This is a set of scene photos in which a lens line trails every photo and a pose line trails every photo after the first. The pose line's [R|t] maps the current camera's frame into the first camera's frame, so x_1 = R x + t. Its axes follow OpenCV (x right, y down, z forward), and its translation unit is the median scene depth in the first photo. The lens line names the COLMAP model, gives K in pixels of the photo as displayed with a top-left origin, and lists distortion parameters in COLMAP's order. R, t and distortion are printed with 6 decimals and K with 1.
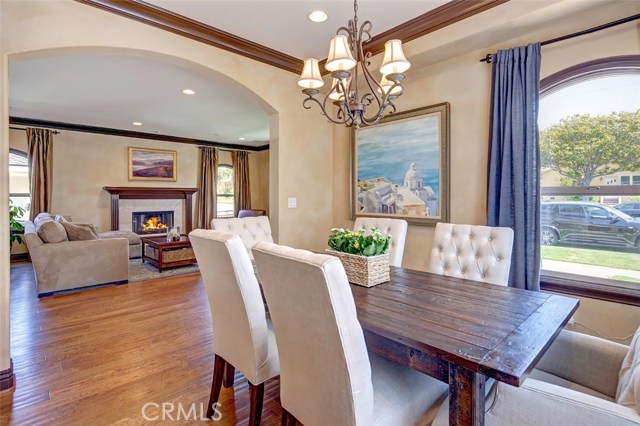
lens RADIAL K [[321.1, 0, 322.9], [0, 321.1, 197.5], [0, 0, 1]] dist [-0.014456, -0.000252]
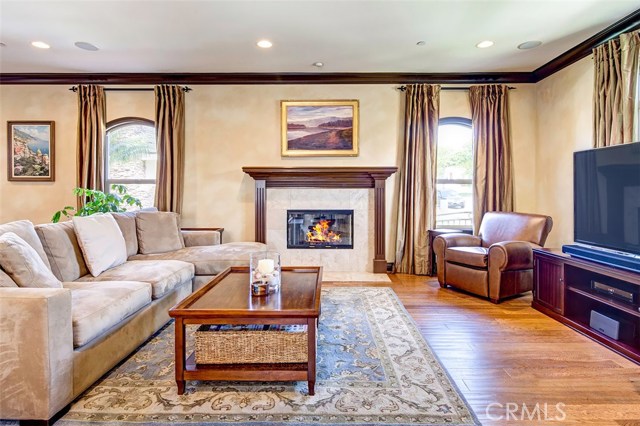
lens RADIAL K [[321.1, 0, 320.0], [0, 321.1, 201.5], [0, 0, 1]] dist [-0.014456, -0.000252]
pose [[0.721016, -0.003138, -0.692911, -0.132252], [-0.004242, 0.999951, -0.008943, 0.033503], [0.692905, 0.009388, 0.720968, 0.582048]]
